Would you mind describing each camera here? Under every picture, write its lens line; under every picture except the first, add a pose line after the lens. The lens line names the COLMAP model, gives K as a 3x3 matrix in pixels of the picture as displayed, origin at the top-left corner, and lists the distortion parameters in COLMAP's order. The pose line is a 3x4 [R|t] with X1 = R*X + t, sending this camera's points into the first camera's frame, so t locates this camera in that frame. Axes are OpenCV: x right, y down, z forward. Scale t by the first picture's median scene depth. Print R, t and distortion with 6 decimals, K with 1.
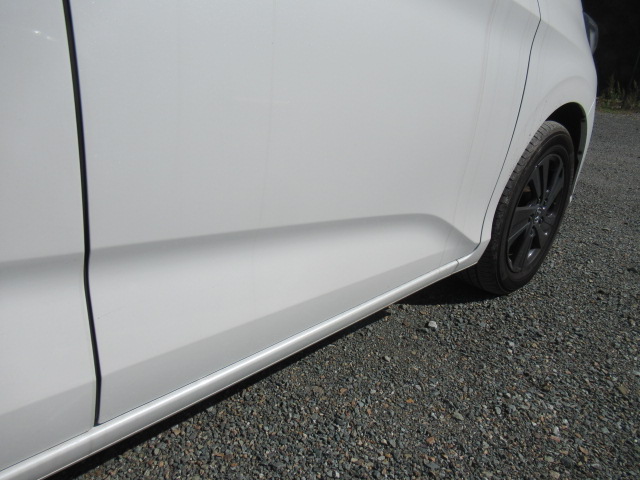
lens RADIAL K [[460.1, 0, 319.9], [0, 460.1, 240.1], [0, 0, 1]] dist [-0.005276, -0.002580]
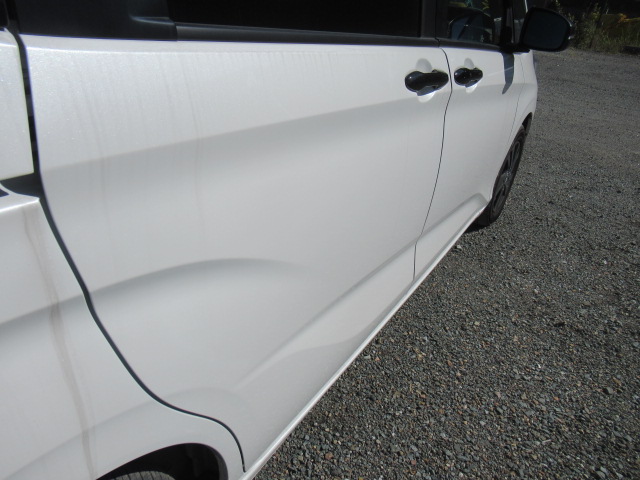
lens RADIAL K [[460.1, 0, 322.9], [0, 460.1, 238.1], [0, 0, 1]] dist [-0.005276, -0.002580]
pose [[0.977168, -0.087963, 0.193406, -0.577814], [0.057353, 0.985687, 0.158528, -0.152533], [-0.204582, -0.143816, 0.968227, -0.571460]]
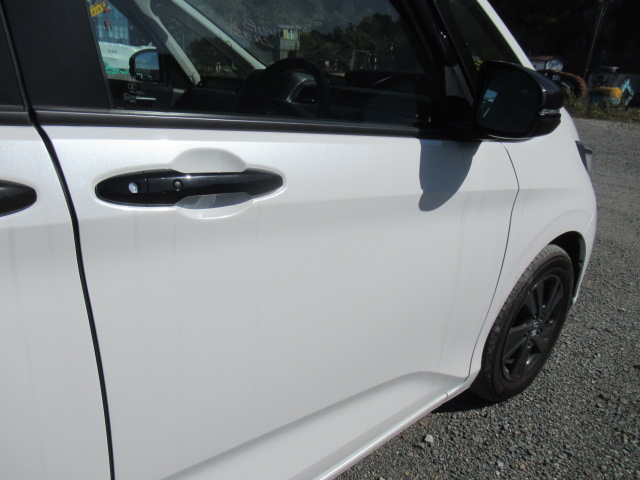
lens RADIAL K [[460.1, 0, 321.4], [0, 460.1, 243.1], [0, 0, 1]] dist [-0.005276, -0.002580]
pose [[0.996717, 0.008945, -0.080463, 0.070353], [-0.010443, 0.999779, -0.018223, -0.247486], [0.080283, 0.019003, 0.996591, -0.113222]]
